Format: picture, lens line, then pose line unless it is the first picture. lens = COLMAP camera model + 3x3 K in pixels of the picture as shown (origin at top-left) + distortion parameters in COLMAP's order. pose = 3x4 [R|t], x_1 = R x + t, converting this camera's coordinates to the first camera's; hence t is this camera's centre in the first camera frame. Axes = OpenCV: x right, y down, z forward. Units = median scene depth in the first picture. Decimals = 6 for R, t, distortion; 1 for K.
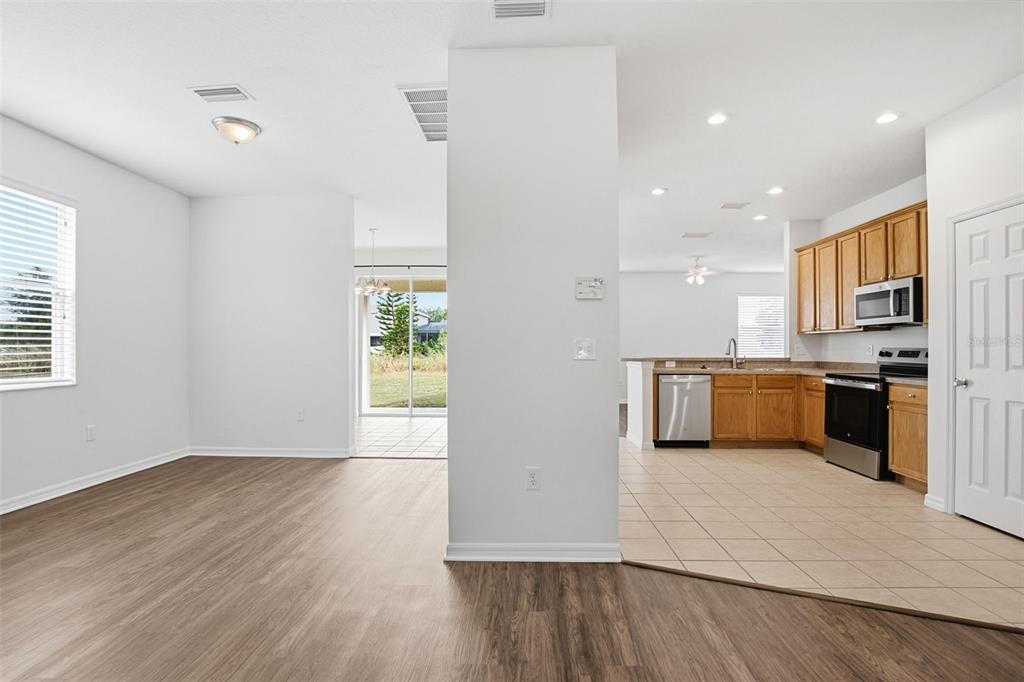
lens RADIAL K [[479.4, 0, 515.4], [0, 479.4, 344.6], [0, 0, 1]] dist [-0.036748, 0.008247]
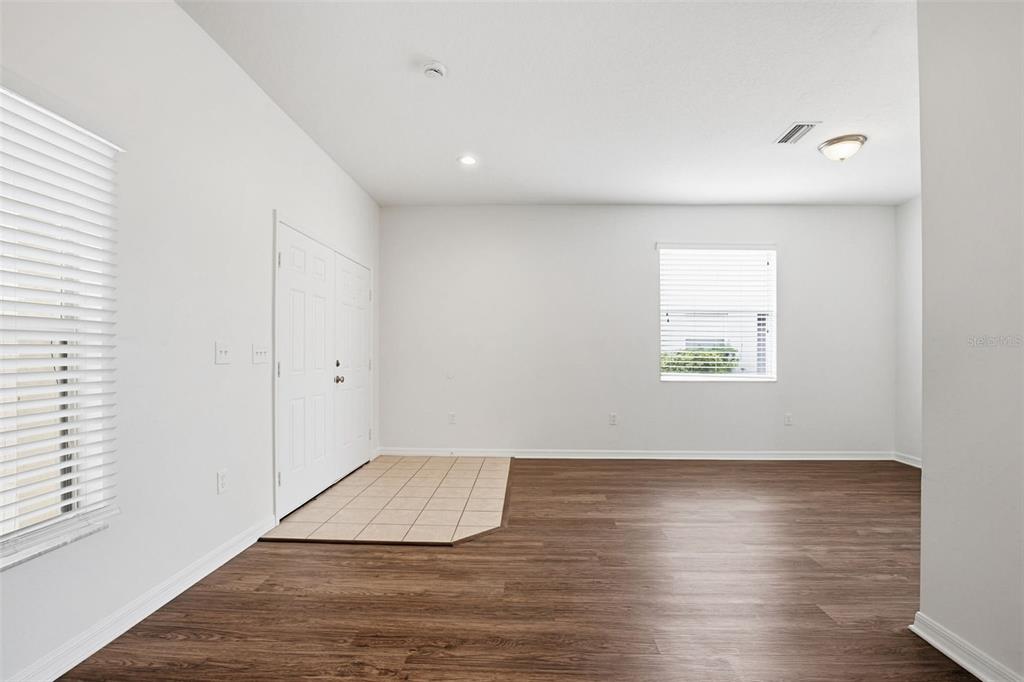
lens RADIAL K [[471.9, 0, 514.6], [0, 471.9, 351.3], [0, 0, 1]] dist [-0.029840, 0.001076]
pose [[0.001074, -0.005708, -0.999983, 0.367542], [0.003333, 0.999978, -0.005705, 0.003806], [0.999994, -0.003327, 0.001093, 0.222337]]
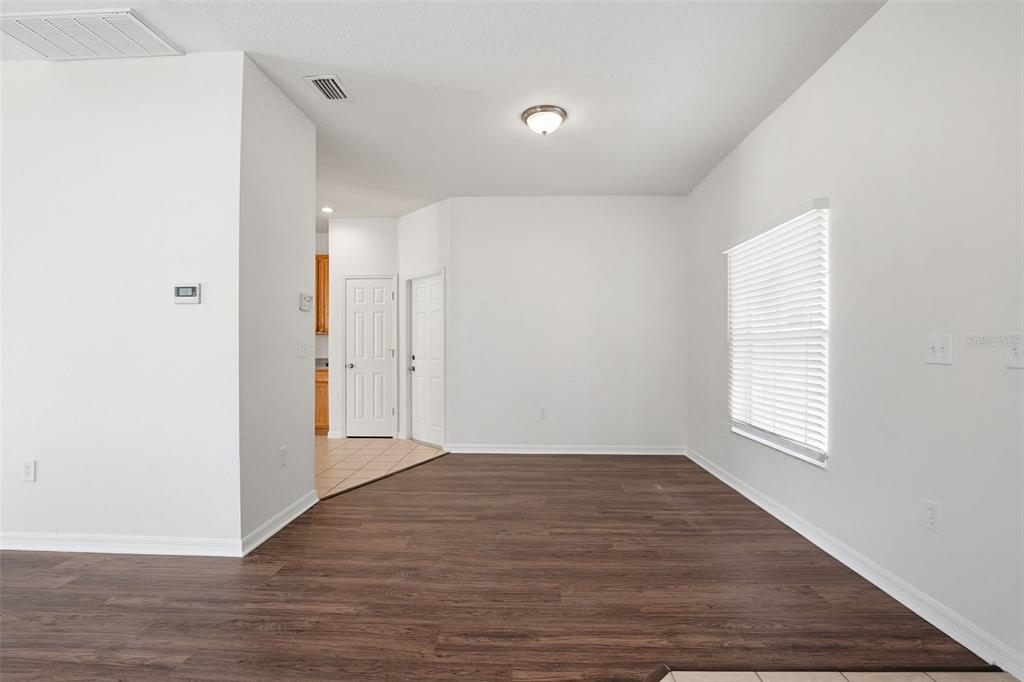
lens RADIAL K [[471.9, 0, 514.6], [0, 471.9, 351.3], [0, 0, 1]] dist [-0.029840, 0.001076]
pose [[-0.000461, -0.008043, 0.999968, -0.702124], [-0.008133, 0.999935, 0.008039, 0.002637], [-0.999967, -0.008129, -0.000526, 0.263648]]
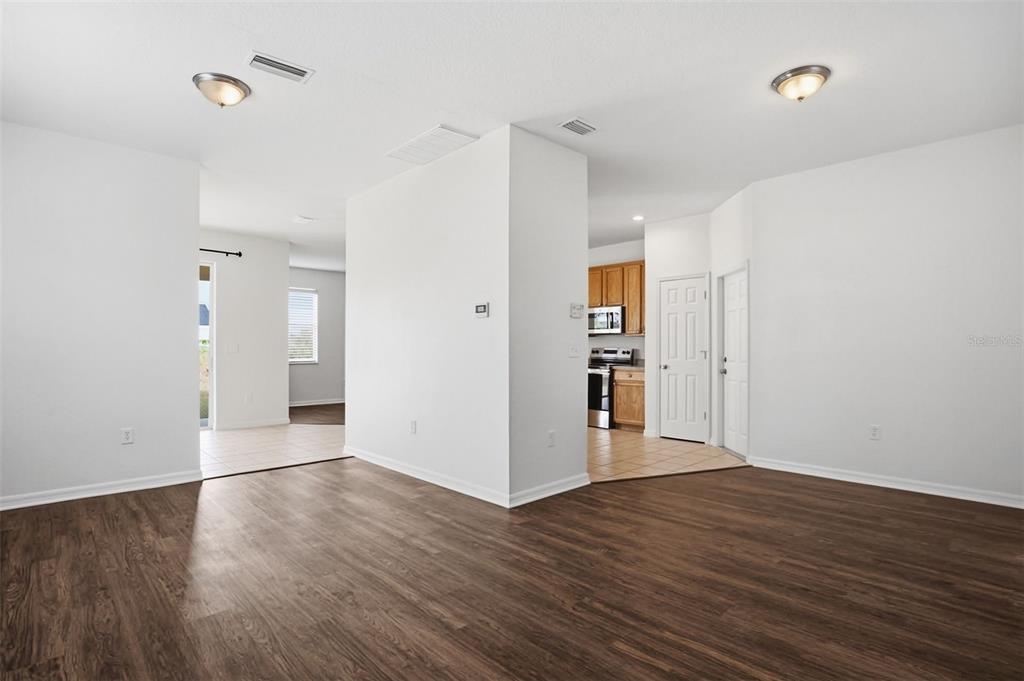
lens RADIAL K [[509.9, 0, 511.5], [0, 509.9, 350.2], [0, 0, 1]] dist [-0.032244, 0.000877]
pose [[0.699537, -0.002523, 0.714592, -0.718208], [-0.006017, 0.999938, 0.009421, -0.000629], [-0.714571, -0.010890, 0.699478, 0.003460]]
